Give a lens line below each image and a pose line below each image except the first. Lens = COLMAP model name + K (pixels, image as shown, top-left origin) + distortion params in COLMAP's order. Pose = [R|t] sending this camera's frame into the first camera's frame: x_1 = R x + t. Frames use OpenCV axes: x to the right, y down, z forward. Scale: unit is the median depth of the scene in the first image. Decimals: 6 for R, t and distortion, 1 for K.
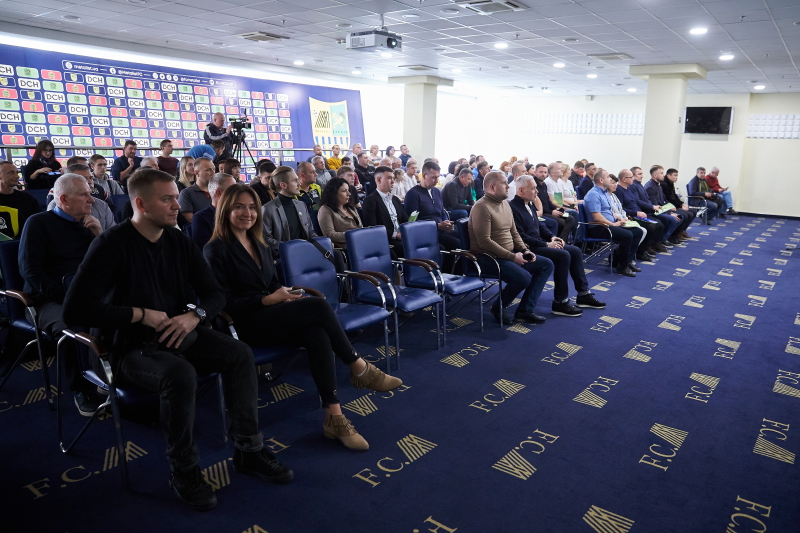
lens RADIAL K [[571.8, 0, 400.8], [0, 571.8, 267.3], [0, 0, 1]] dist [-0.146386, 0.080881]
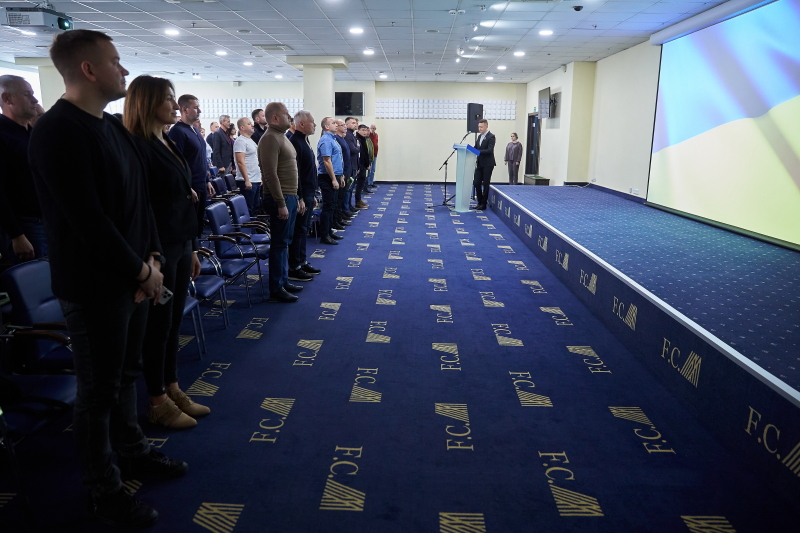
lens RADIAL K [[571.8, 0, 400.8], [0, 571.8, 267.3], [0, 0, 1]] dist [-0.146386, 0.080881]
pose [[0.788185, -0.149538, 0.596995, -0.136214], [0.131432, 0.988552, 0.074093, -0.002229], [-0.601241, 0.020065, 0.798816, -0.015864]]
